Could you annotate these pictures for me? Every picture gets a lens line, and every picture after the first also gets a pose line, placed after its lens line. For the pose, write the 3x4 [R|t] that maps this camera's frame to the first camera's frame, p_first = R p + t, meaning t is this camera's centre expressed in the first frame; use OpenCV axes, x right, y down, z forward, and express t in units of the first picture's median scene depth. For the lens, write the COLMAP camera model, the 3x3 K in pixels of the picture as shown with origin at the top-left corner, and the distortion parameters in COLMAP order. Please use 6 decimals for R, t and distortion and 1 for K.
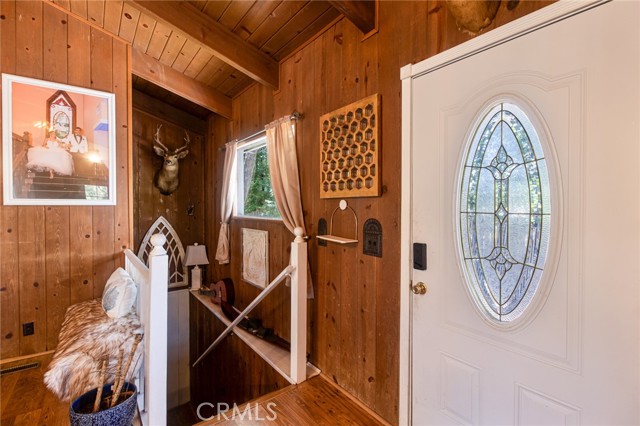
lens RADIAL K [[296.4, 0, 323.5], [0, 296.4, 209.8], [0, 0, 1]] dist [0.015832, -0.012407]
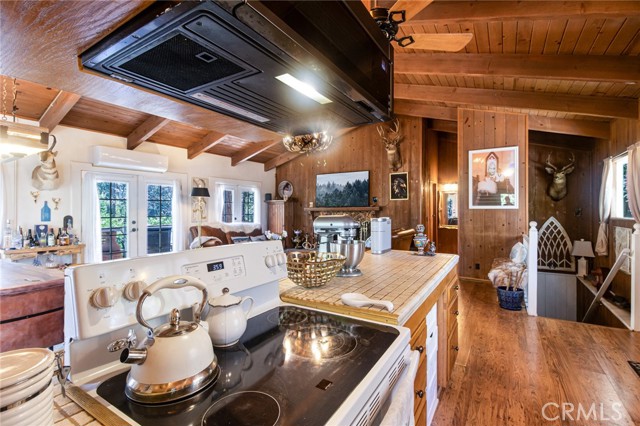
lens RADIAL K [[296.4, 0, 323.5], [0, 296.4, 209.8], [0, 0, 1]] dist [0.015832, -0.012407]
pose [[0.353984, -0.000627, -0.935251, 0.430853], [-0.011236, 0.999925, -0.004923, 0.010086], [0.935184, 0.012251, 0.353951, -0.556366]]
